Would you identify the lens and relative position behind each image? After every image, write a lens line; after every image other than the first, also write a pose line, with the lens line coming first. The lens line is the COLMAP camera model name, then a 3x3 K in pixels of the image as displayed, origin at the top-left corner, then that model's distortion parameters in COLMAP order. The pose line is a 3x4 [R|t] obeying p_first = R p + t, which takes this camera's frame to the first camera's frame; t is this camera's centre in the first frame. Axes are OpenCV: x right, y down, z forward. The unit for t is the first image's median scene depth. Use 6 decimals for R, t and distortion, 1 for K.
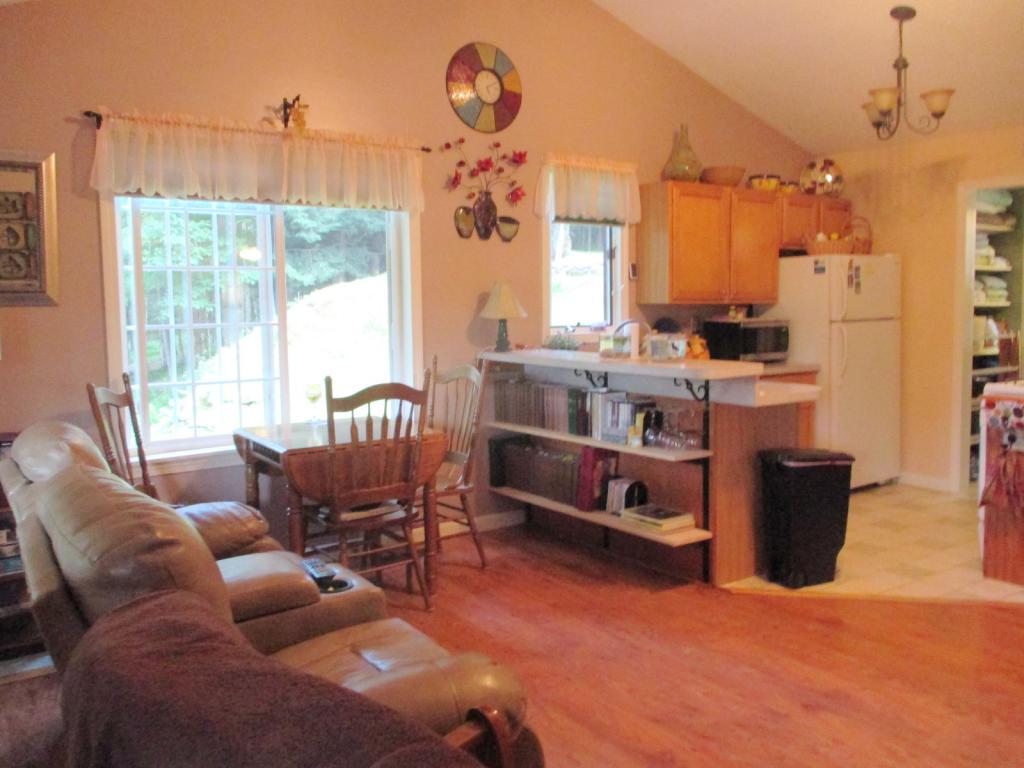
lens RADIAL K [[908.9, 0, 512.8], [0, 908.9, 380.0], [0, 0, 1]] dist [0.005784, 0.002628]
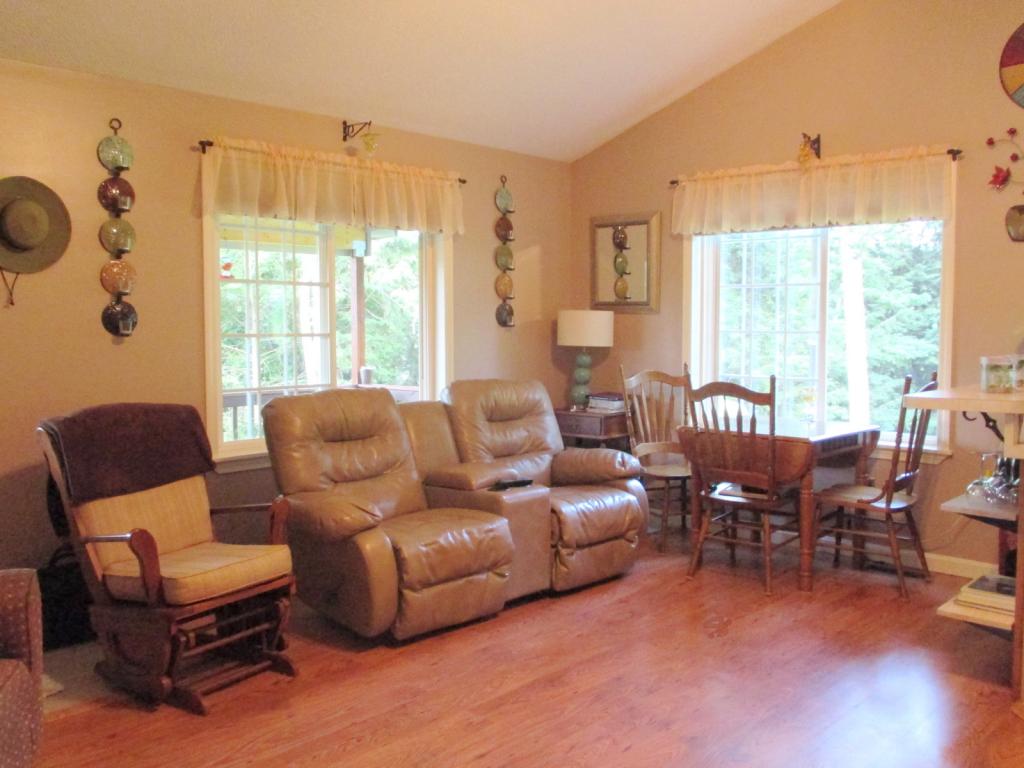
lens RADIAL K [[908.9, 0, 512.8], [0, 908.9, 385.1], [0, 0, 1]] dist [0.005784, 0.002628]
pose [[0.259733, 0.084884, -0.961943, 0.881221], [-0.085392, 0.994246, 0.064678, -0.043841], [0.961898, 0.065343, 0.265487, 0.401812]]
